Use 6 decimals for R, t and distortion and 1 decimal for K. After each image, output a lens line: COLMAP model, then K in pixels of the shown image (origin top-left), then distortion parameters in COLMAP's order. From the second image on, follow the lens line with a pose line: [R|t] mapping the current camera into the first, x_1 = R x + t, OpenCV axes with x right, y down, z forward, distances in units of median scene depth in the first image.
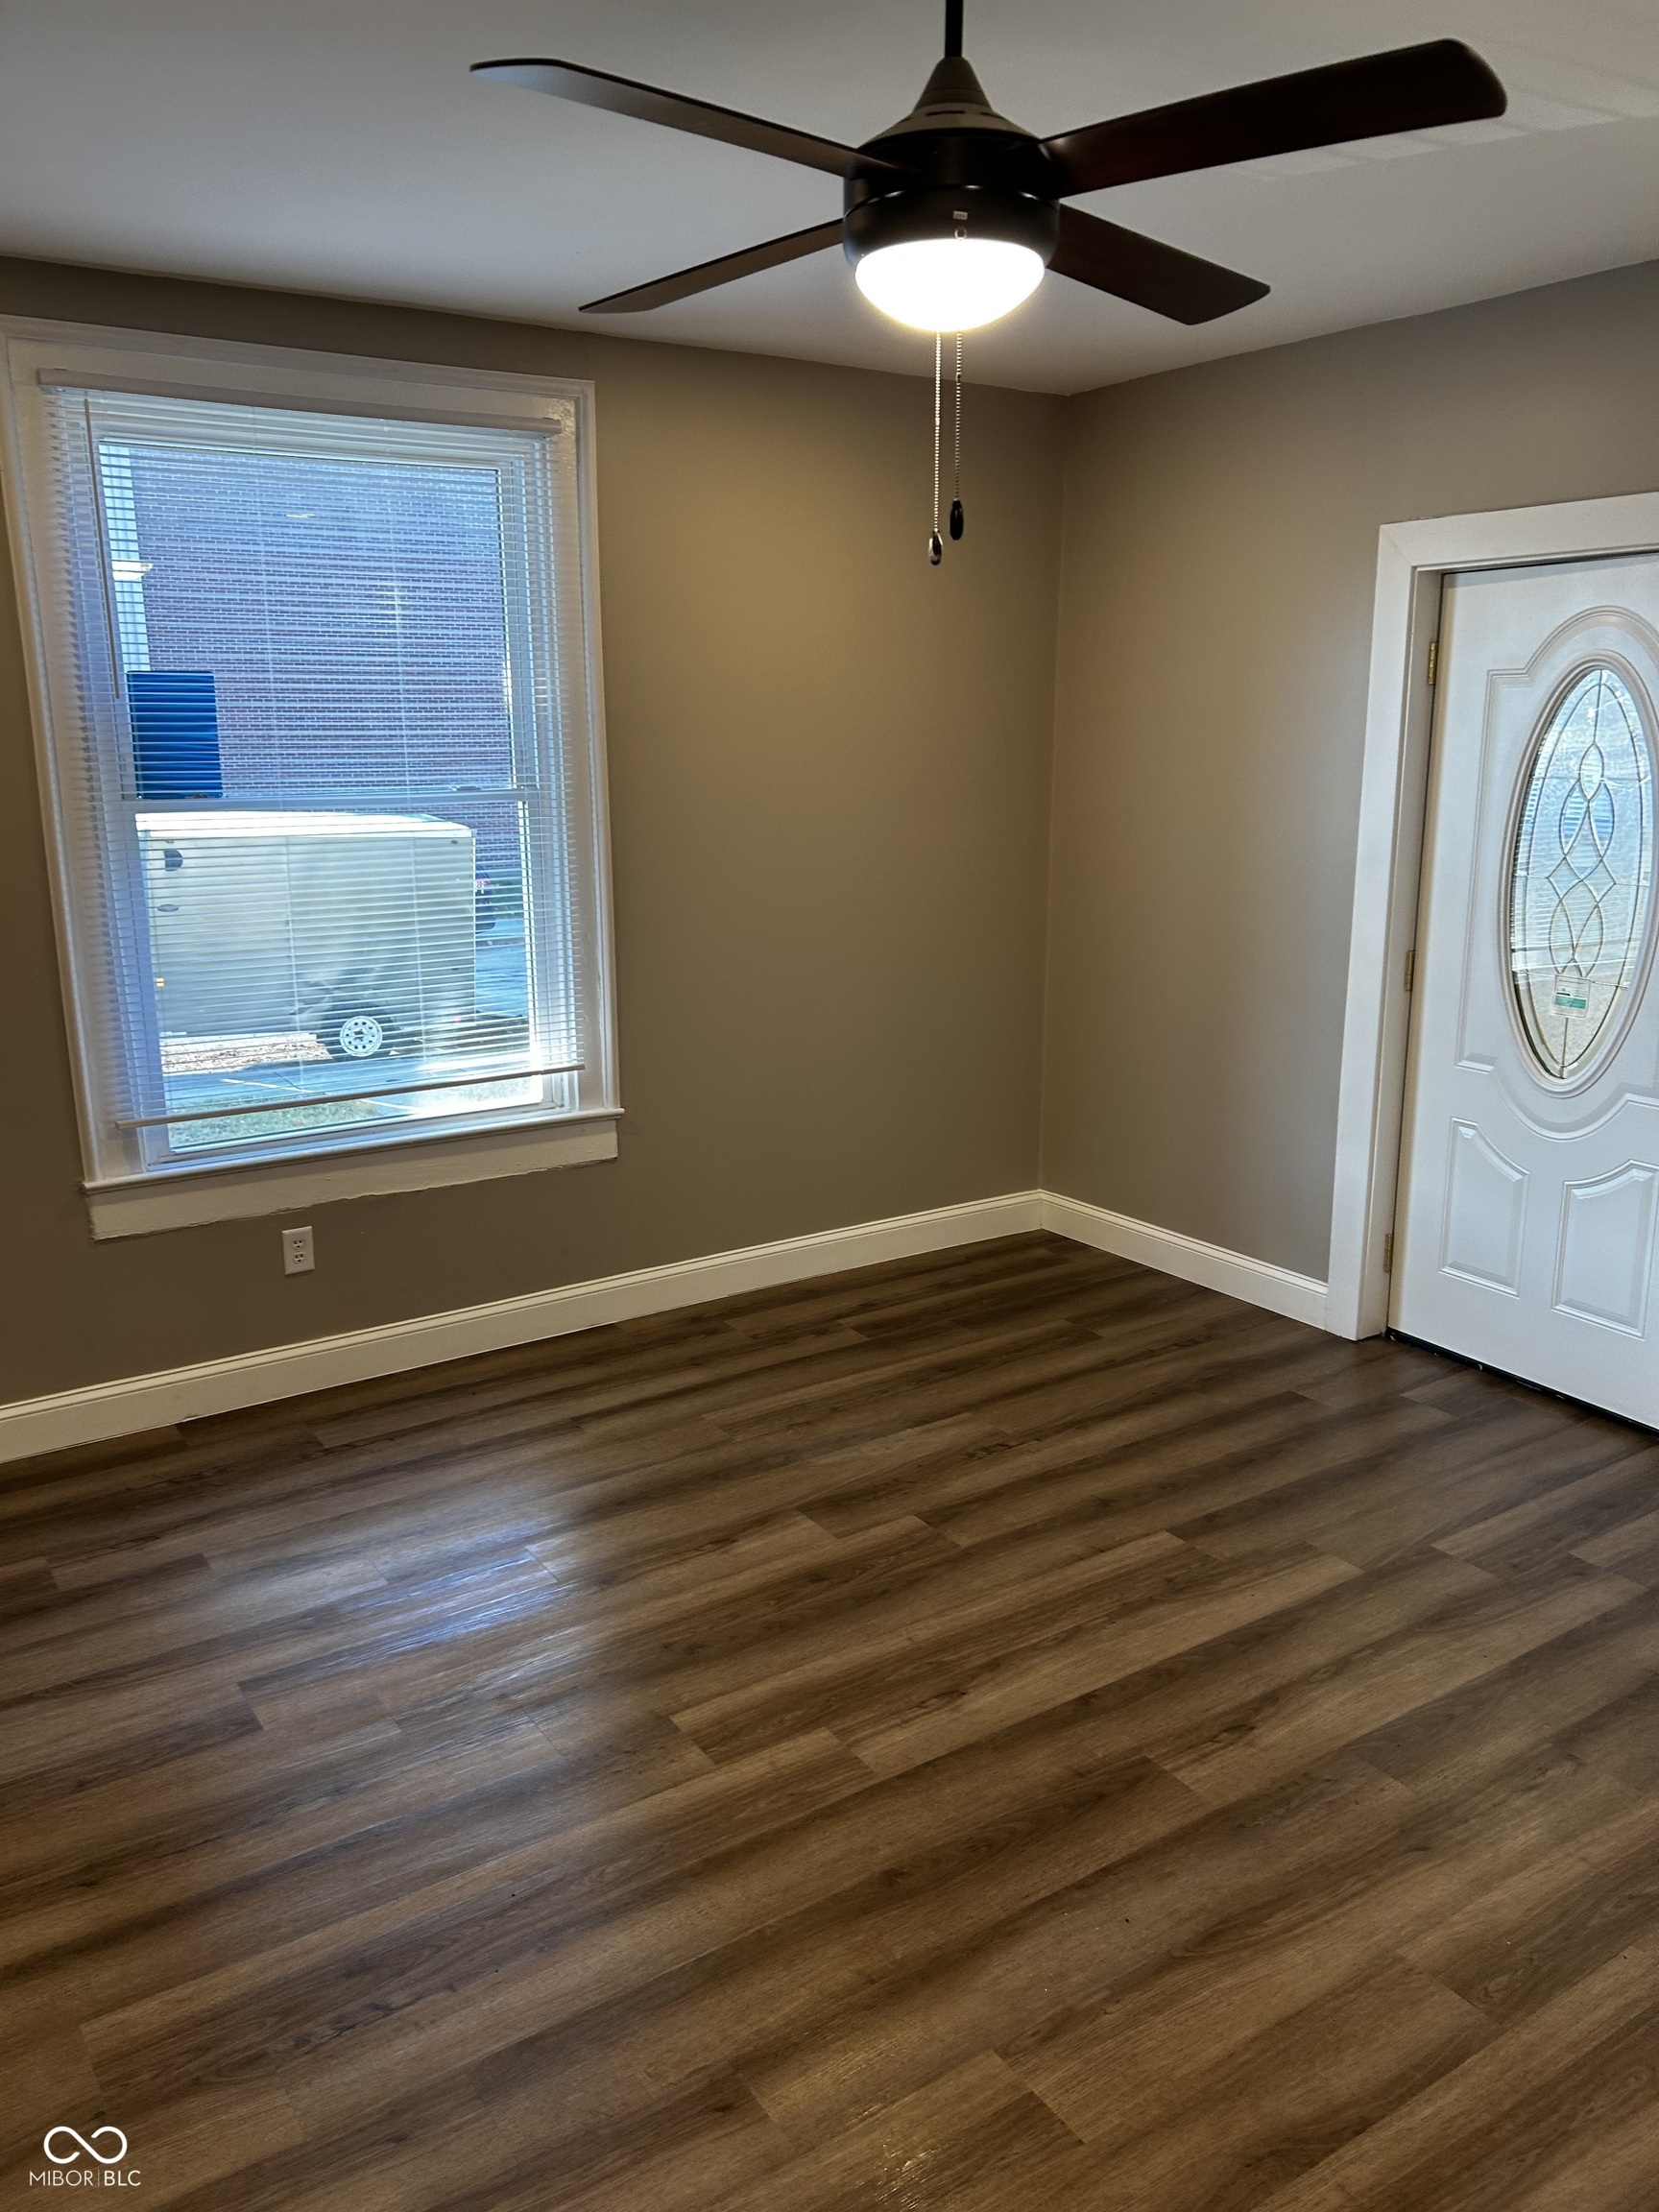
lens RADIAL K [[1653.9, 0, 813.1], [0, 1653.9, 1102.5], [0, 0, 1]] dist [0.038449, -0.037433]
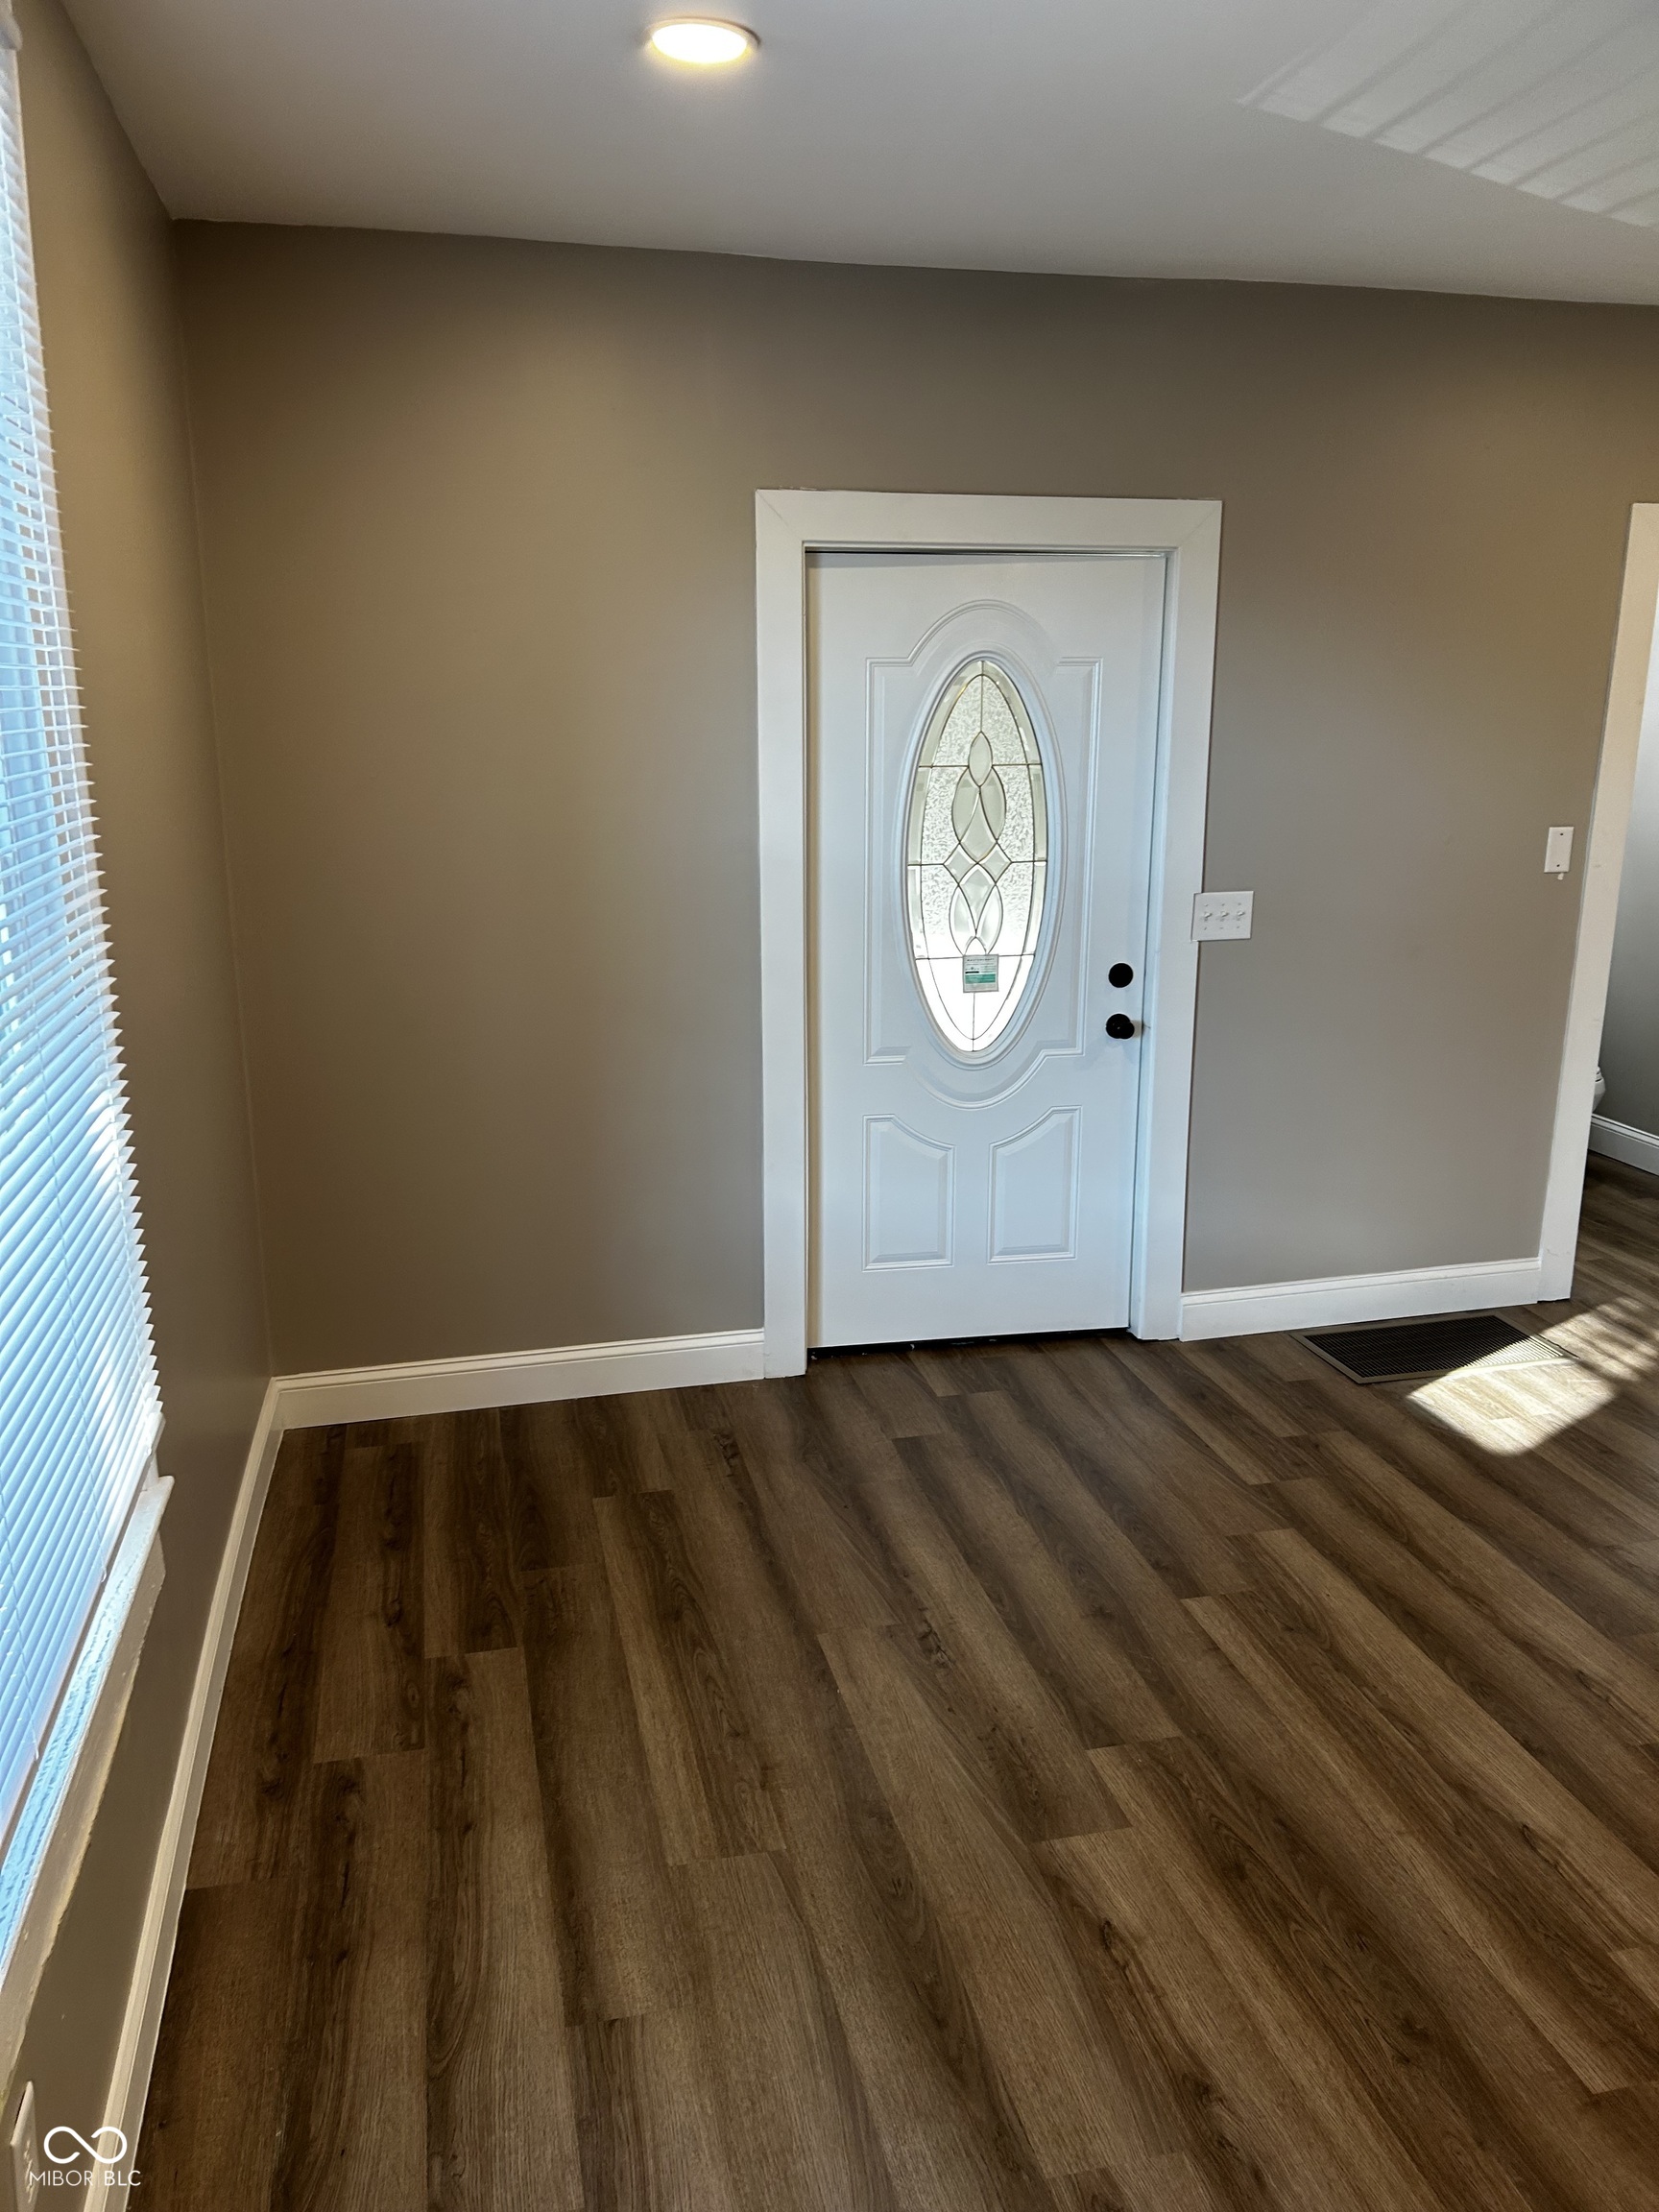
lens RADIAL K [[1653.9, 0, 828.8], [0, 1653.9, 1110.6], [0, 0, 1]] dist [0.038449, -0.037433]
pose [[0.345193, -0.220880, 0.912170, -0.563736], [0.210340, 0.965396, 0.154170, -0.163323], [-0.914658, 0.138647, 0.379707, 0.714153]]
